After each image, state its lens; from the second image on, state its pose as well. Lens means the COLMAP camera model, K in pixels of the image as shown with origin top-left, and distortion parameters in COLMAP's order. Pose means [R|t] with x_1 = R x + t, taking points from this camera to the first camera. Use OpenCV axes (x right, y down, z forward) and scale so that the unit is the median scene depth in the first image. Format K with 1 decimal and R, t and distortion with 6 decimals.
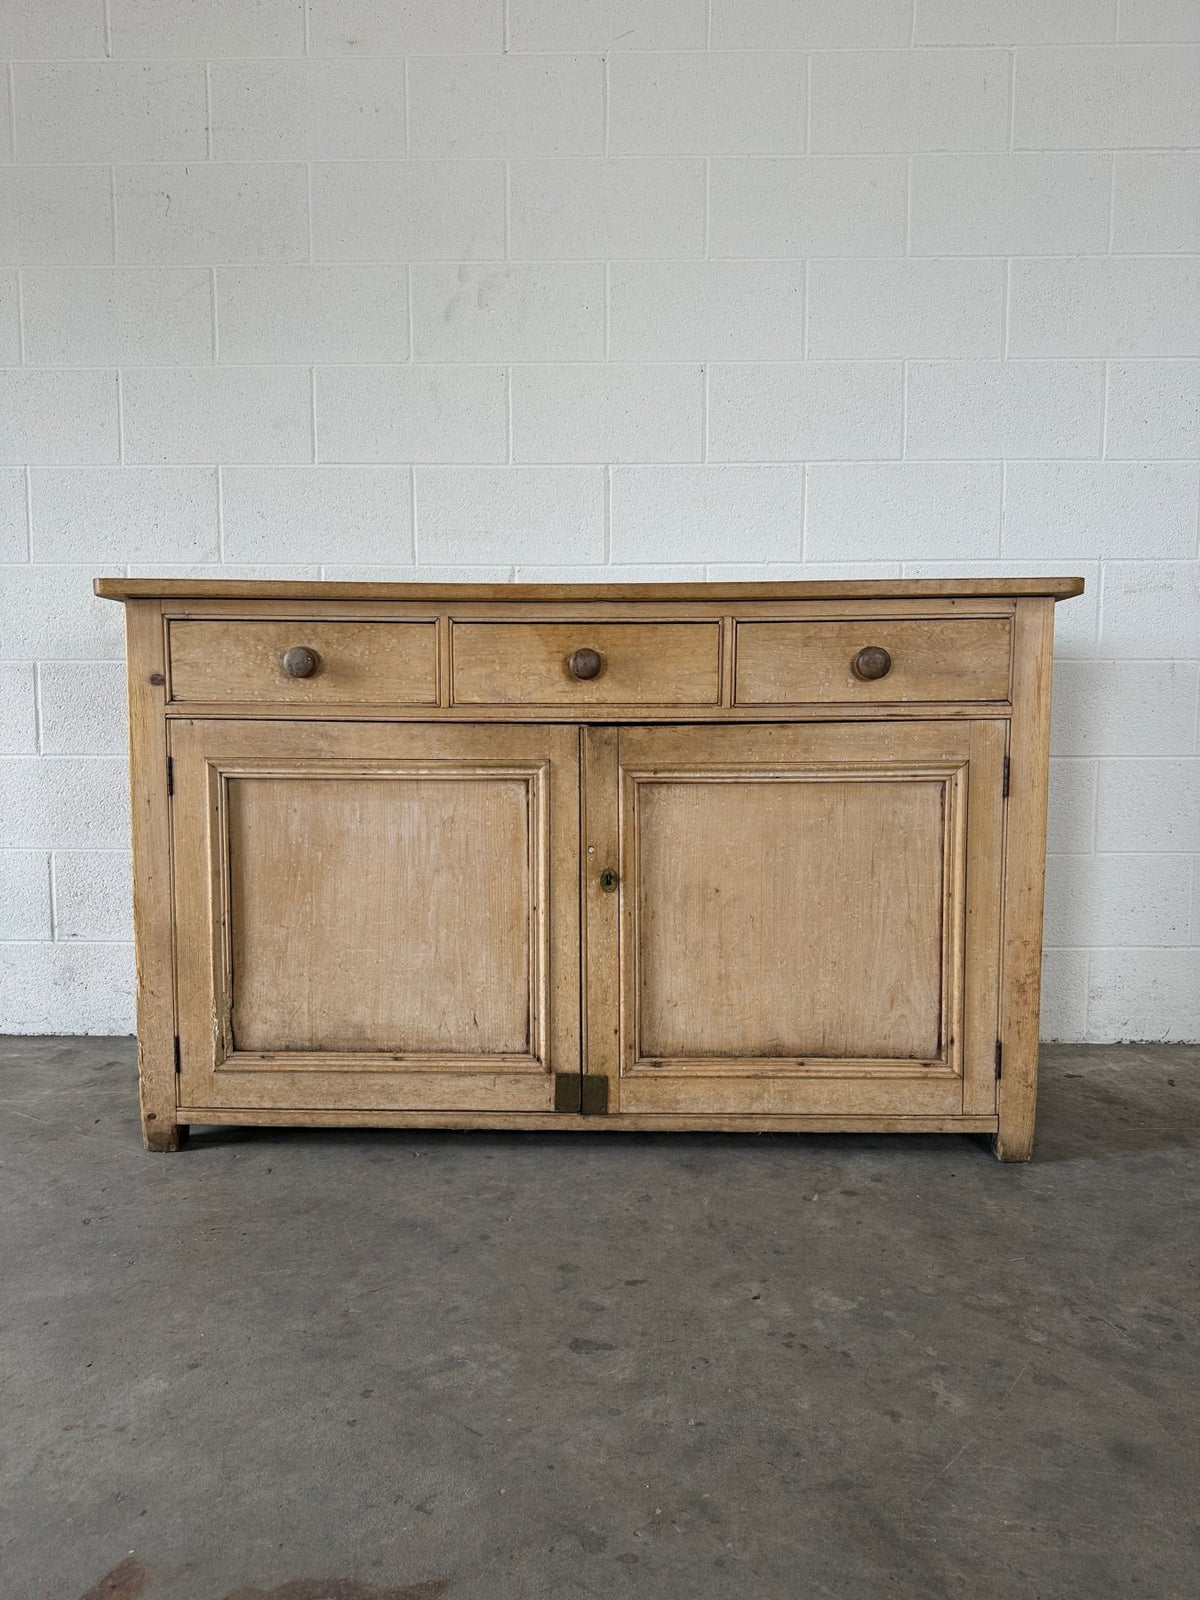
lens RADIAL K [[1136.7, 0, 600.4], [0, 1136.7, 801.7], [0, 0, 1]] dist [0.016639, -0.021137]
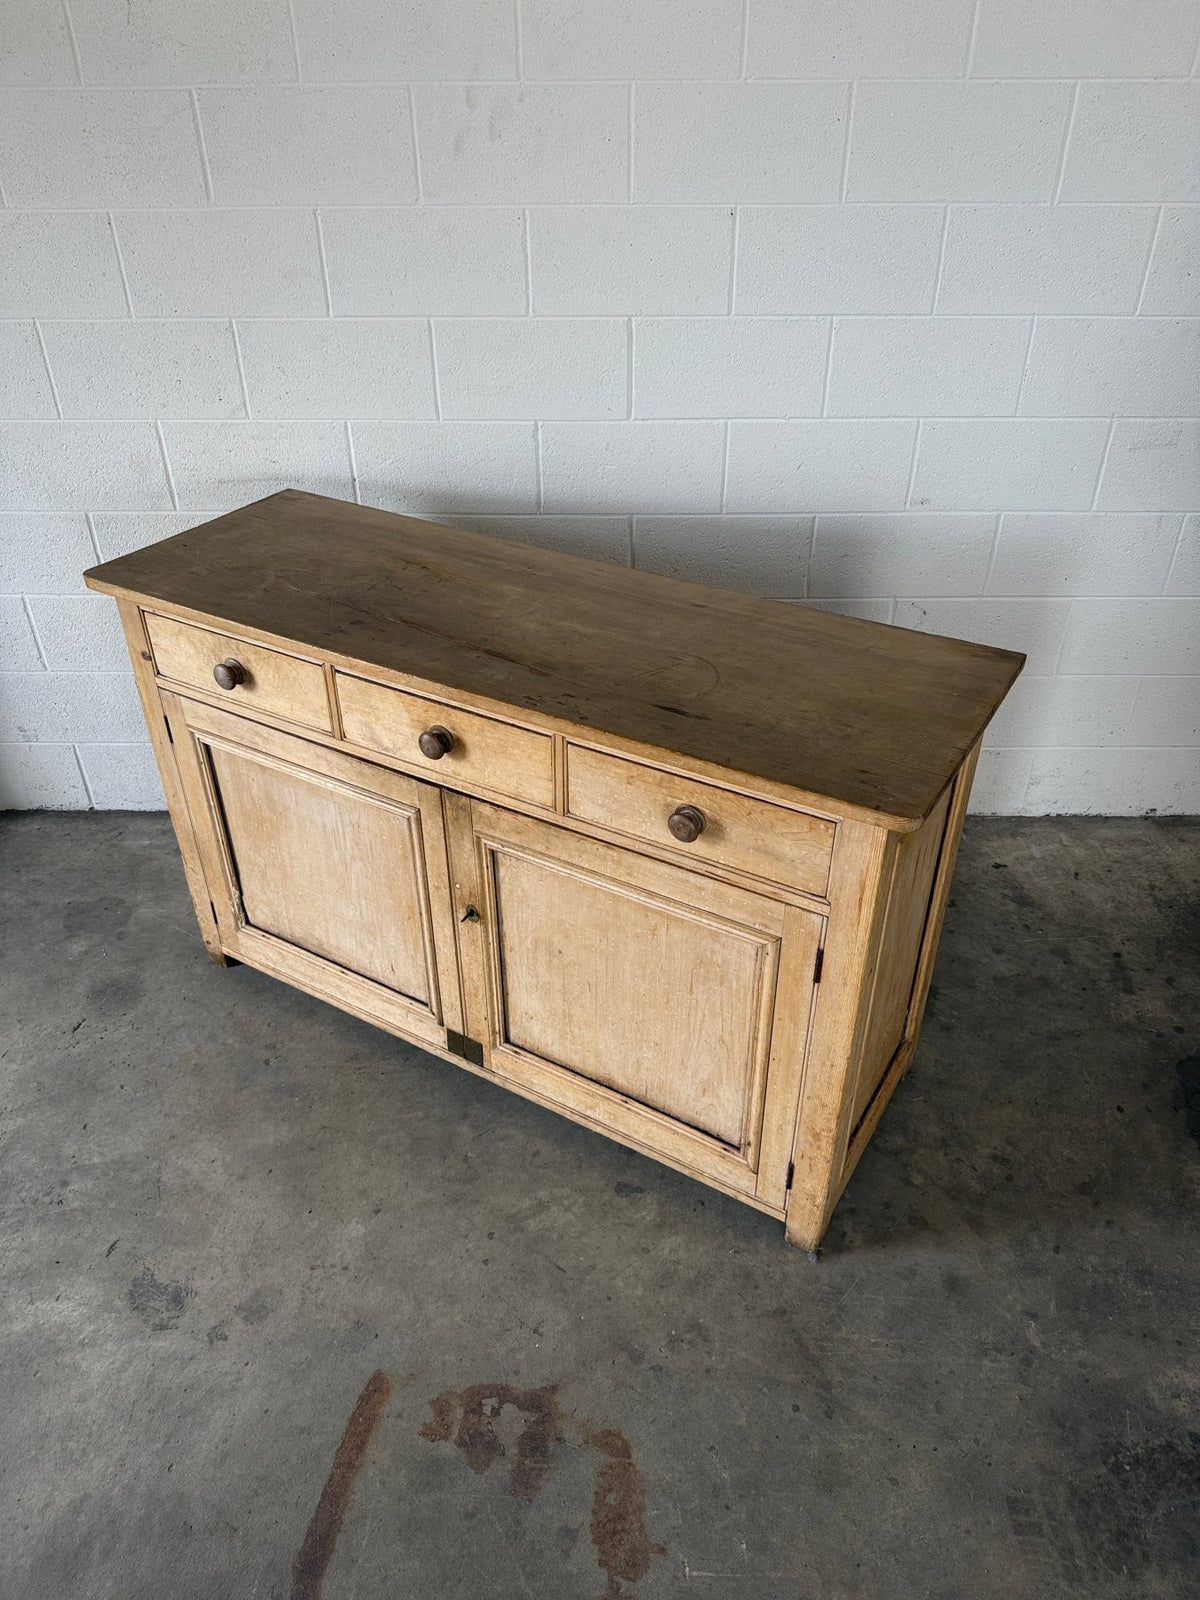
lens RADIAL K [[1135.3, 0, 602.6], [0, 1135.3, 797.6], [0, 0, 1]] dist [0.032801, -0.047784]
pose [[0.999959, -0.008787, 0.002105, -0.030997], [0.006678, 0.875695, 0.482818, -0.539400], [-0.006085, -0.482784, 0.875718, -0.073708]]
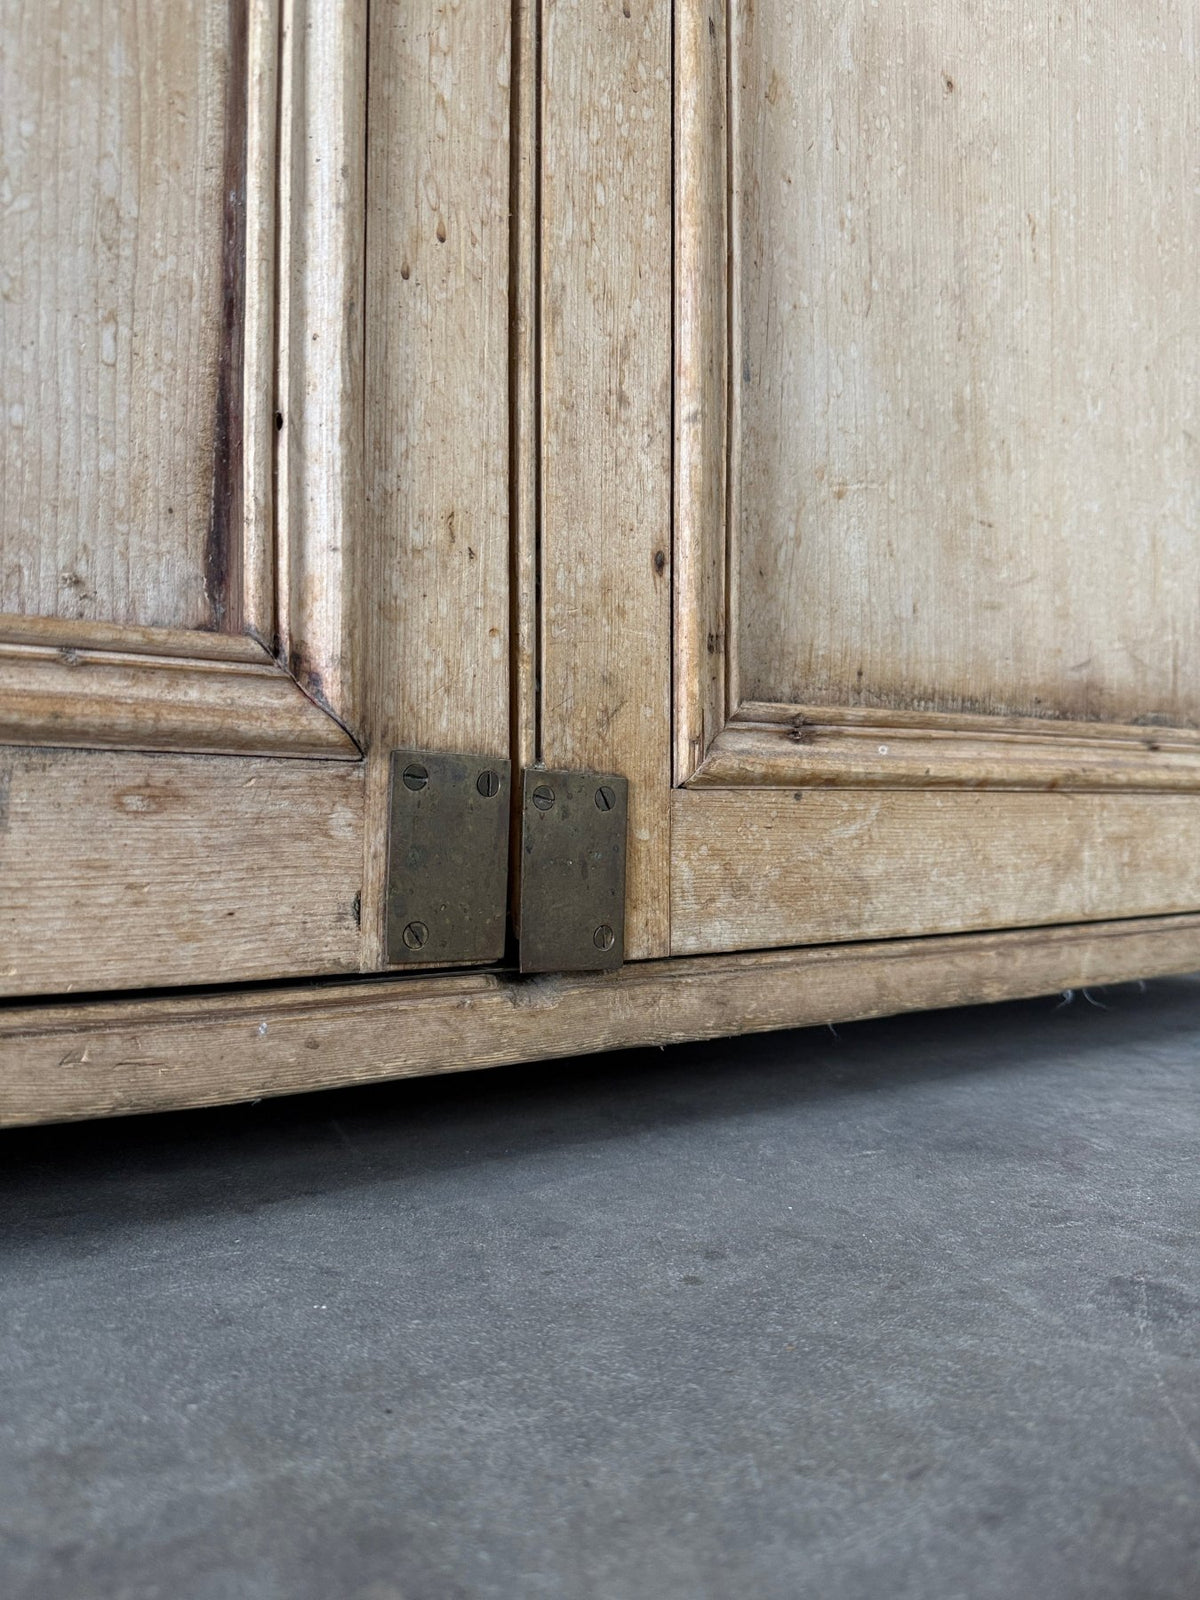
lens RADIAL K [[1143.7, 0, 598.3], [0, 1143.7, 803.6], [0, 0, 1]] dist [0.006918, -0.014448]
pose [[0.818869, 0.016544, 0.573742, -0.118312], [0.051643, 0.993407, -0.102352, 0.270600], [-0.571652, 0.113442, 0.812616, 0.844221]]
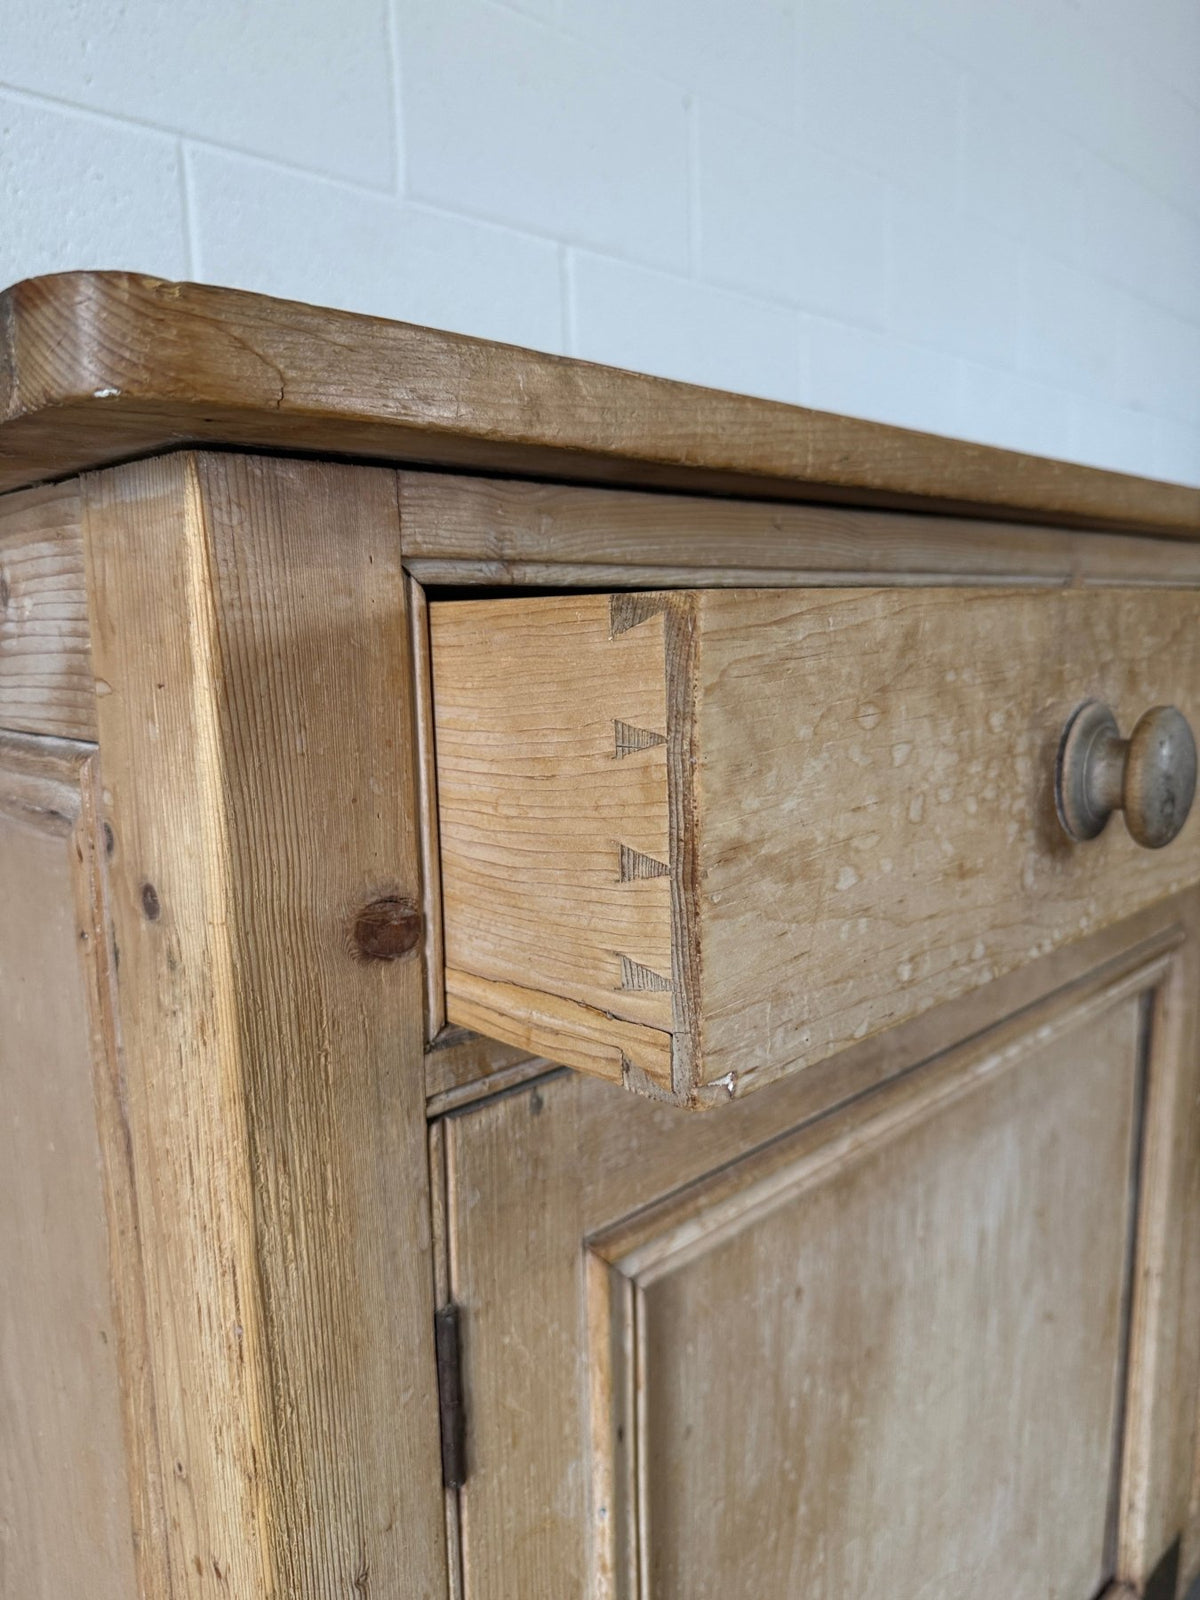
lens RADIAL K [[1173.2, 0, 595.9], [0, 1173.2, 797.0], [0, 0, 1]] dist [0.000250, -0.031170]
pose [[0.689288, -0.124758, 0.713665, -0.489214], [0.088531, 0.992184, 0.087940, -0.139429], [-0.719058, 0.002565, 0.694946, 0.845123]]
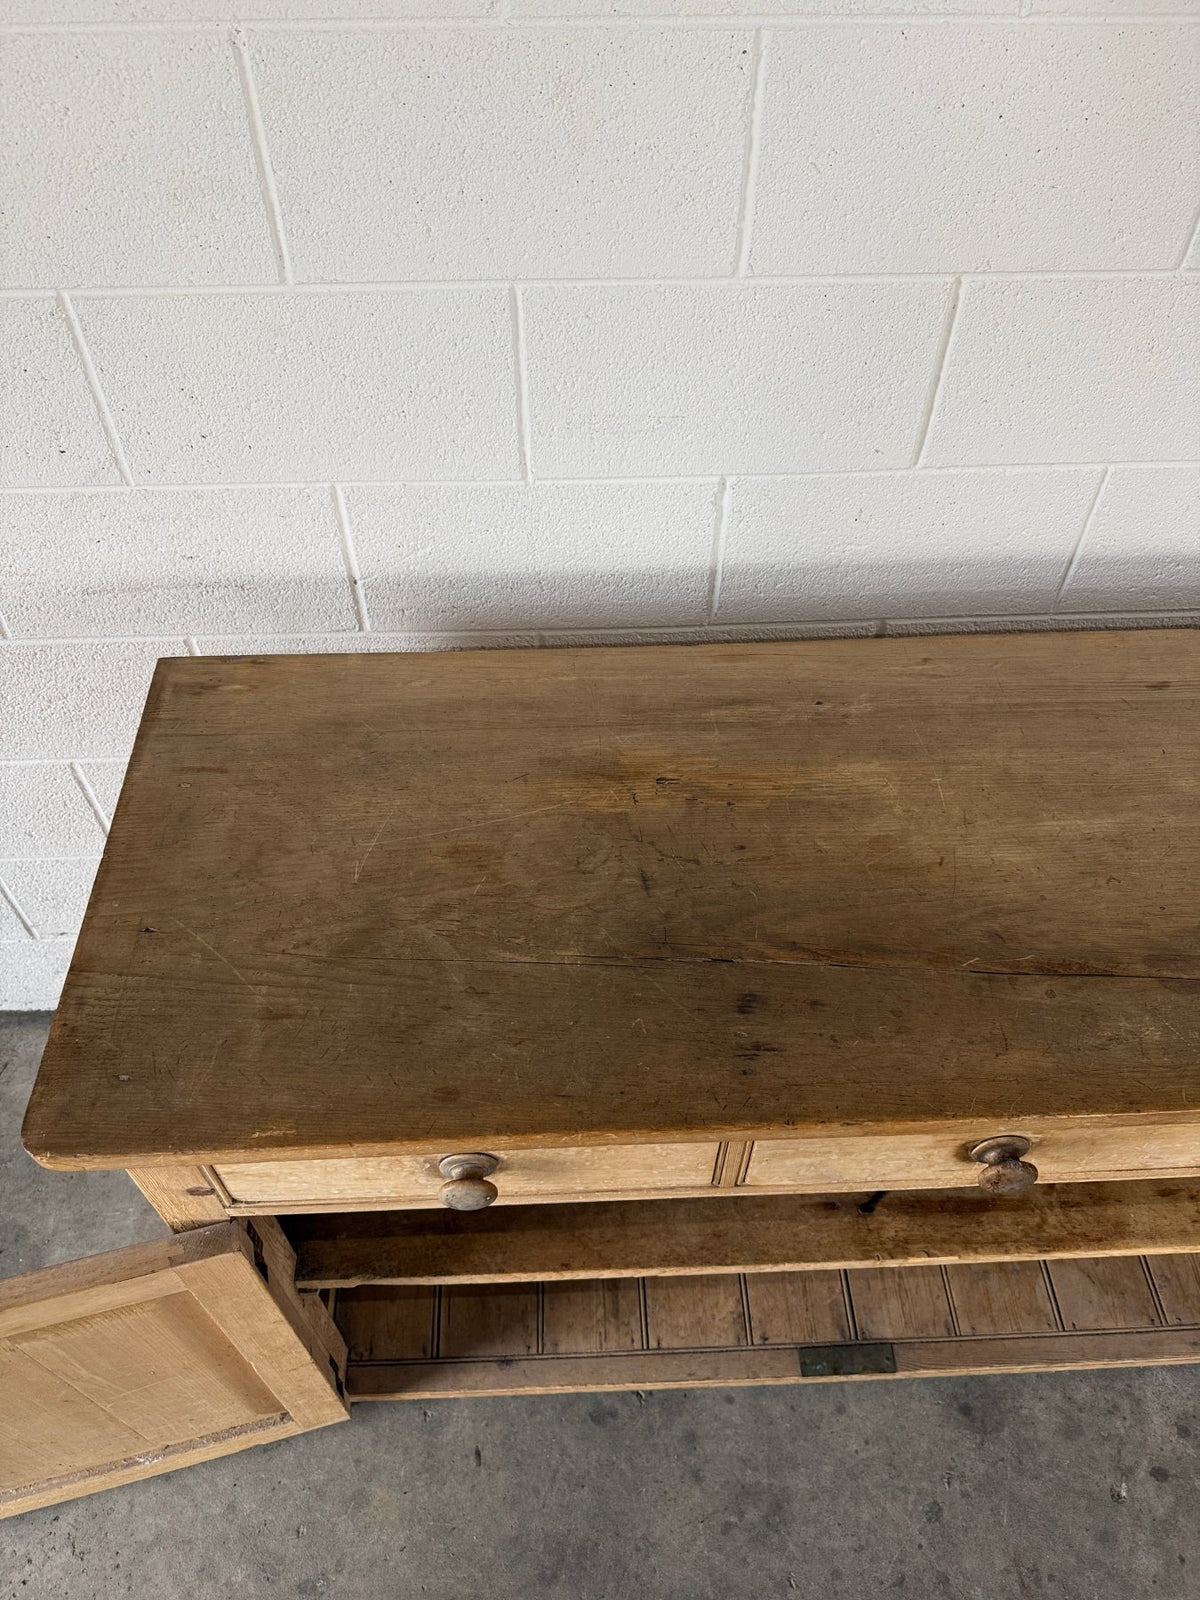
lens RADIAL K [[1143.7, 0, 598.3], [0, 1143.7, 803.6], [0, 0, 1]] dist [0.006918, -0.014448]
pose [[0.997724, -0.048684, 0.046661, -0.217009], [0.001927, 0.712246, 0.701927, -0.610436], [-0.067407, -0.700239, 0.710719, 0.726987]]
